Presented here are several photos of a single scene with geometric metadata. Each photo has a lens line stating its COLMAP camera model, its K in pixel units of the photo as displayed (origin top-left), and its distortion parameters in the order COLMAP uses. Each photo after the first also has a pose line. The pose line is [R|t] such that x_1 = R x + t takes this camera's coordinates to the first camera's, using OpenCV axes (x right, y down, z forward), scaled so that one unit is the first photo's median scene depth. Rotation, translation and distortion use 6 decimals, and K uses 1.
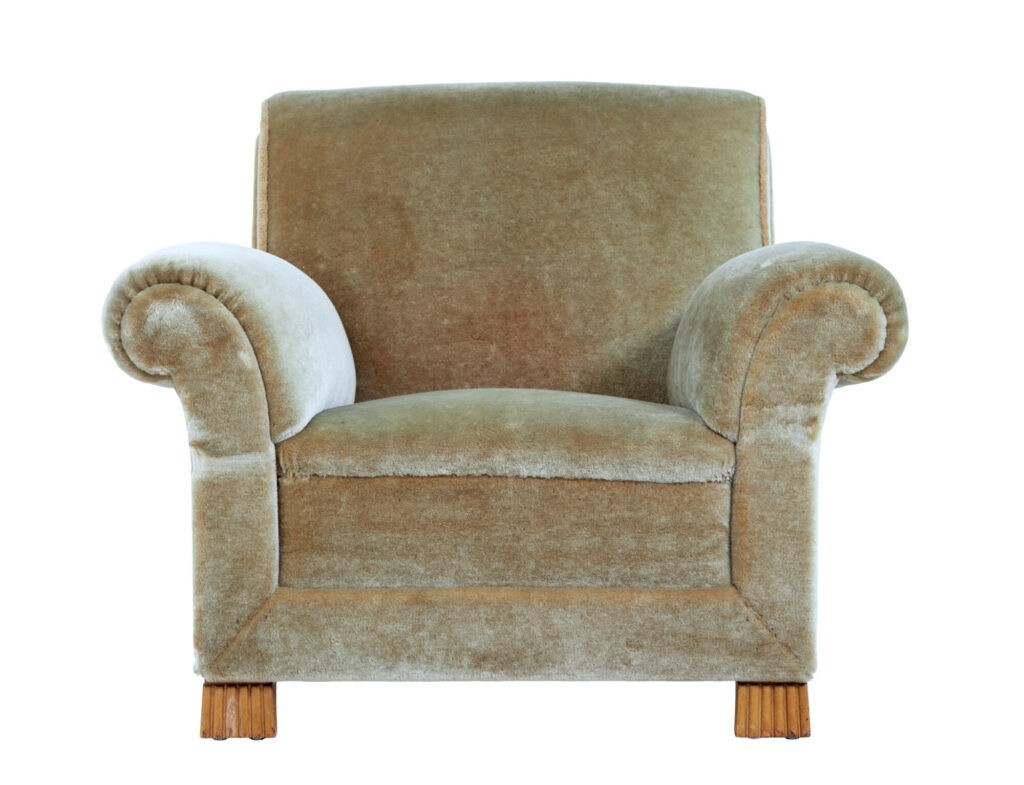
lens RADIAL K [[2541.9, 0, 510.6], [0, 2541.9, 393.6], [0, 0, 1]] dist [0.088281, 0.000000]
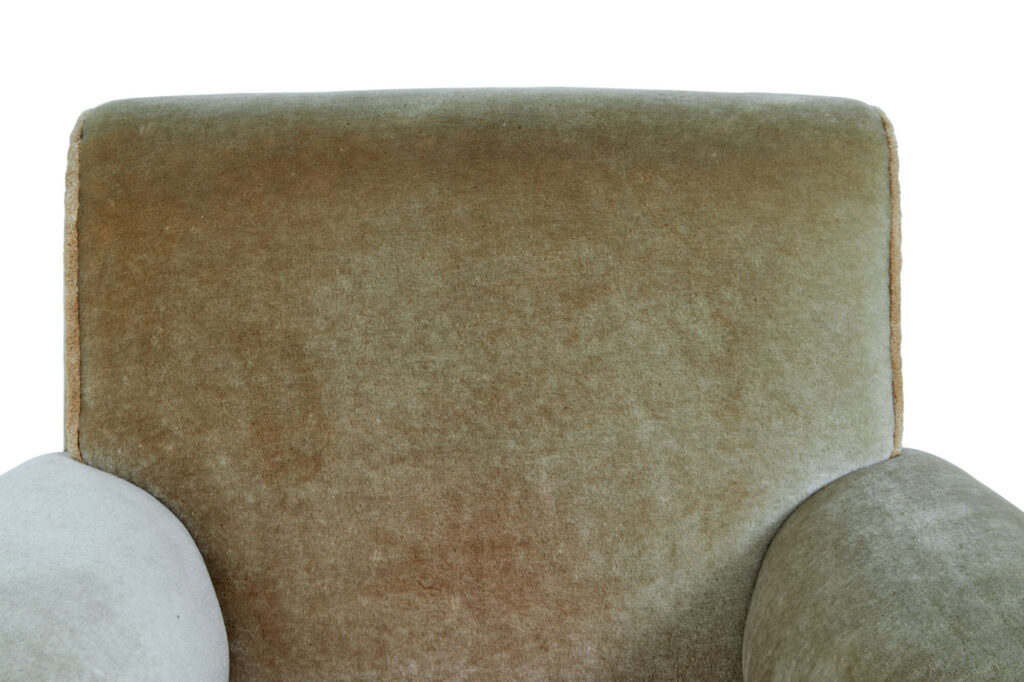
lens RADIAL K [[1956.5, 0, 513.3], [0, 1956.5, 342.6], [0, 0, 1]] dist [-0.037360, 0.000000]
pose [[0.999449, -0.006485, 0.032553, -0.007840], [-0.002202, 0.965619, 0.259953, -0.197120], [-0.033120, -0.259881, 0.965072, 0.563516]]
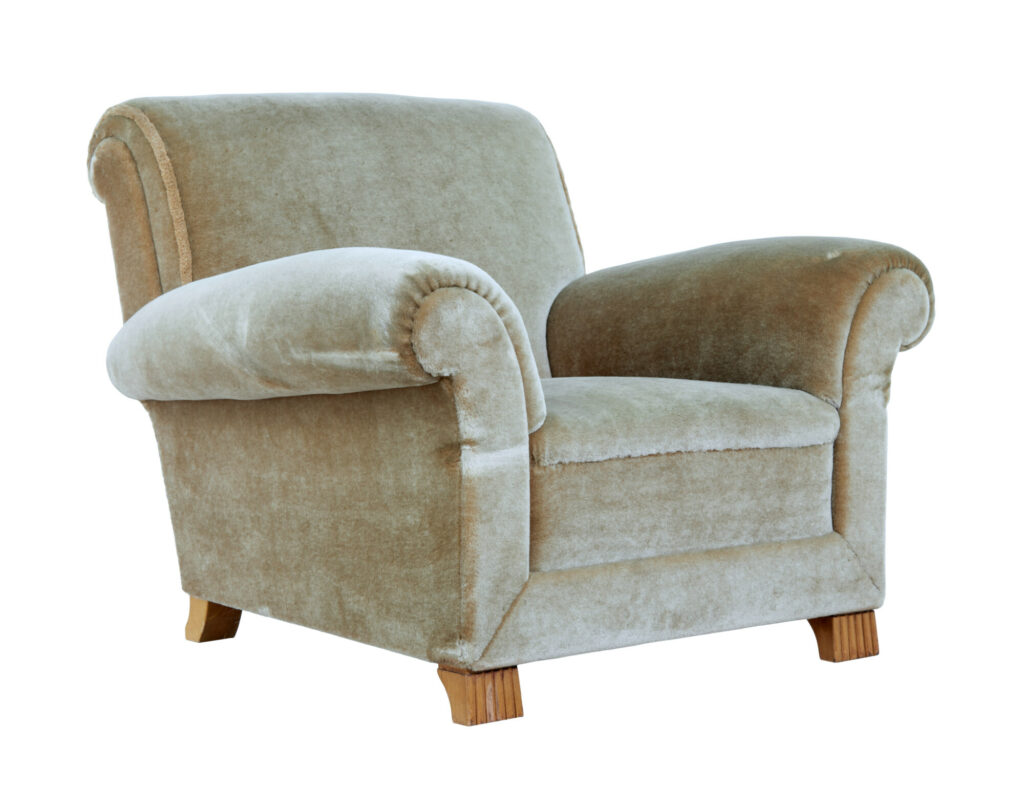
lens RADIAL K [[2541.9, 0, 510.4], [0, 2541.9, 389.4], [0, 0, 1]] dist [0.088281, 0.000000]
pose [[0.781081, -0.055365, 0.621971, -0.632619], [0.059231, 0.998139, 0.014466, -0.012786], [-0.621615, 0.025541, 0.782907, 0.152391]]
